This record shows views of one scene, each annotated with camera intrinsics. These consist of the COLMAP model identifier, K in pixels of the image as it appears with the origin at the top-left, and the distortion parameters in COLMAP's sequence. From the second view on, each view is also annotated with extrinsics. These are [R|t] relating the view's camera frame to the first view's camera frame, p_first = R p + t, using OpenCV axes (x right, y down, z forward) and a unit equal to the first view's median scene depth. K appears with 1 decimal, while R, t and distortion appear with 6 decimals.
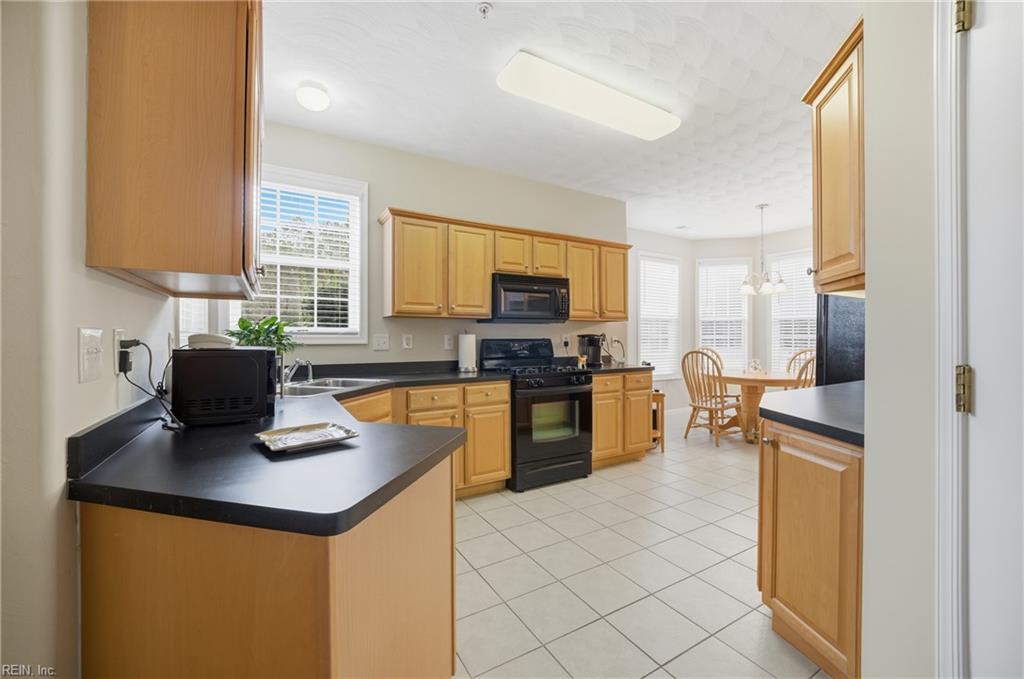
lens RADIAL K [[406.2, 0, 511.8], [0, 406.2, 339.2], [0, 0, 1]] dist [0.000352, 0.000009]
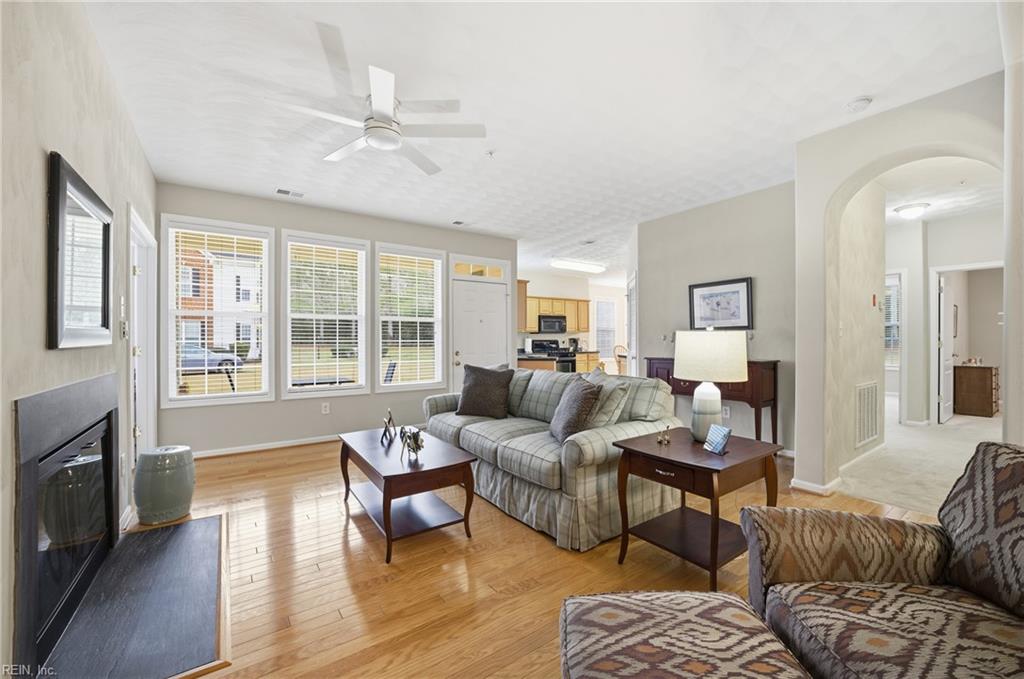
lens RADIAL K [[406.2, 0, 512.0], [0, 406.2, 339.8], [0, 0, 1]] dist [0.000352, 0.000009]
pose [[0.996643, 0.000693, 0.081869, -0.392028], [-0.000638, 1.000000, -0.000694, -0.001241], [-0.081870, 0.000639, 0.996643, -1.456329]]
